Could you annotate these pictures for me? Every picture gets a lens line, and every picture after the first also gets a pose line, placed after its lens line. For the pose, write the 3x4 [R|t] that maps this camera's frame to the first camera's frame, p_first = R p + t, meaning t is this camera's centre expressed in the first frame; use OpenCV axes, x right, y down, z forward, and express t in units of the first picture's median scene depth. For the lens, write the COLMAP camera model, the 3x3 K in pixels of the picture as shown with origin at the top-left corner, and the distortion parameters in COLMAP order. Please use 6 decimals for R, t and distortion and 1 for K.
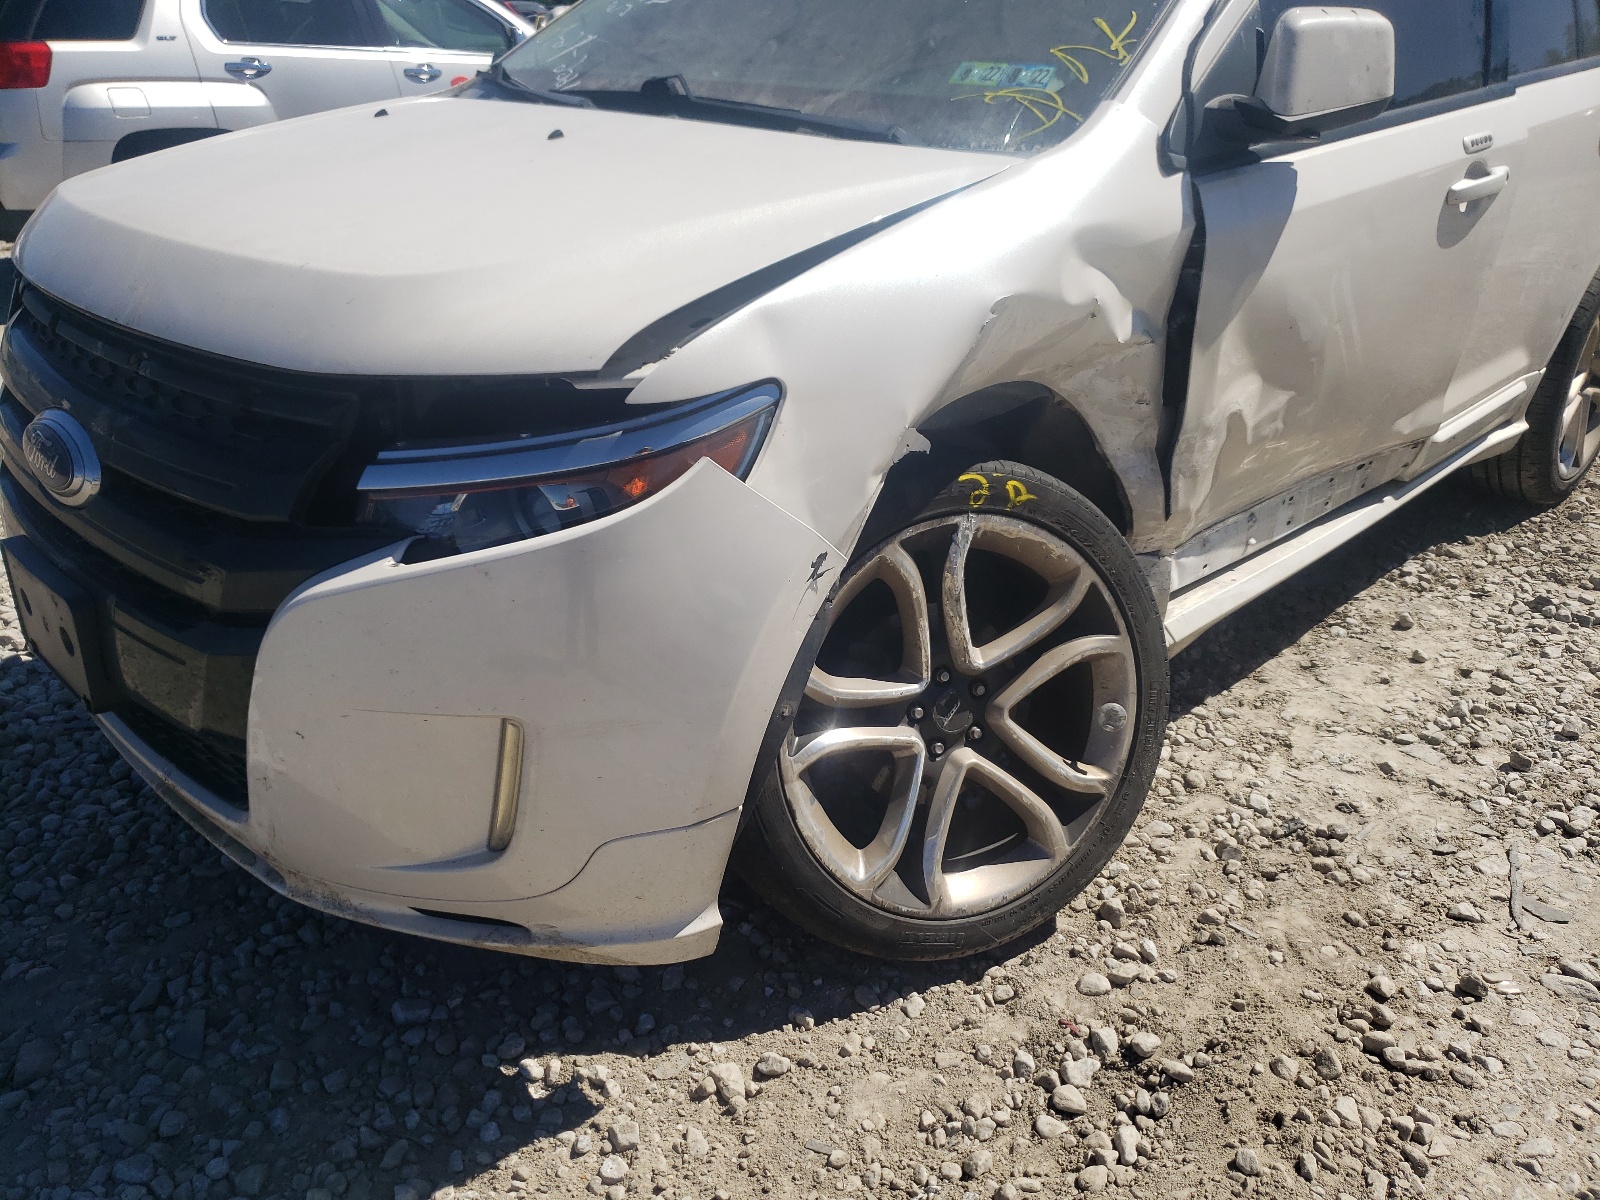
lens RADIAL K [[1232.1, 0, 756.4], [0, 1232.1, 598.8], [0, 0, 1]] dist [-0.001548, 0.015731]
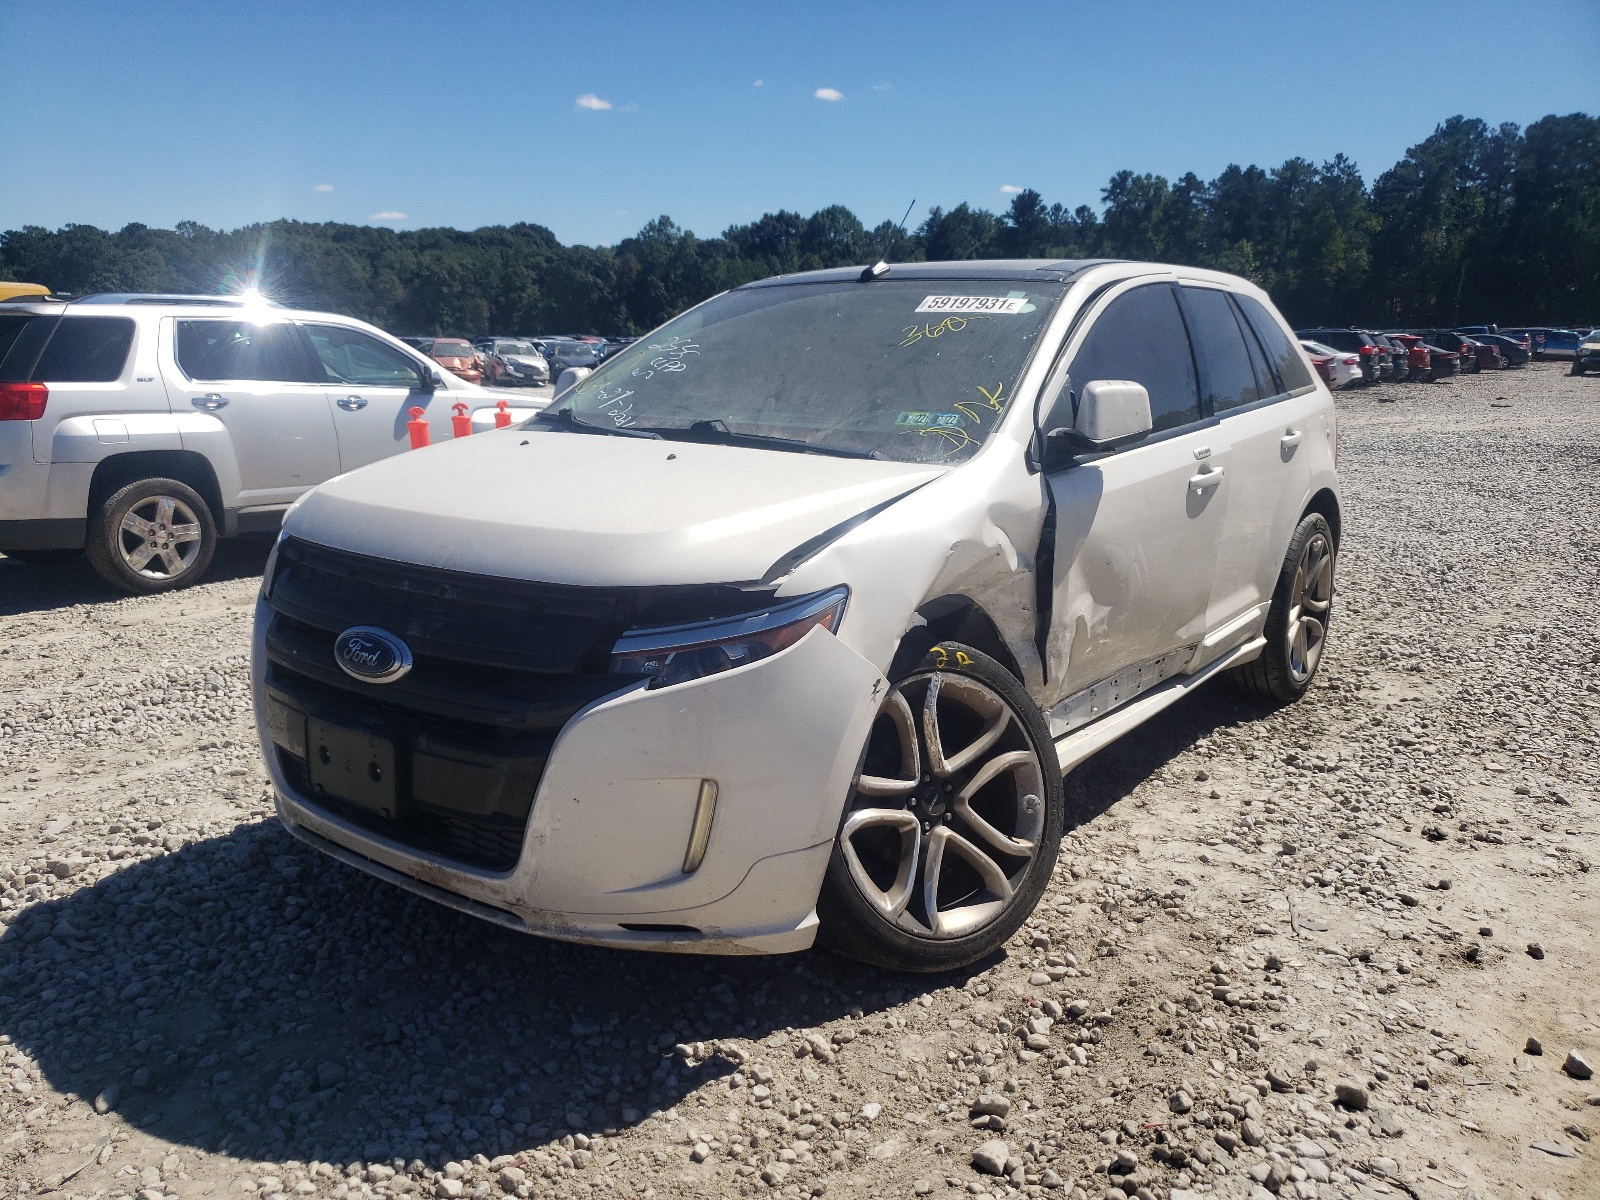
lens RADIAL K [[1129.0, 0, 725.9], [0, 1129.0, 601.8], [0, 0, 1]] dist [0.040351, -0.077305]
pose [[0.994501, -0.025441, 0.101595, -0.241456], [0.047441, 0.974249, -0.220428, 0.148465], [-0.093370, 0.224036, 0.970098, -0.425800]]
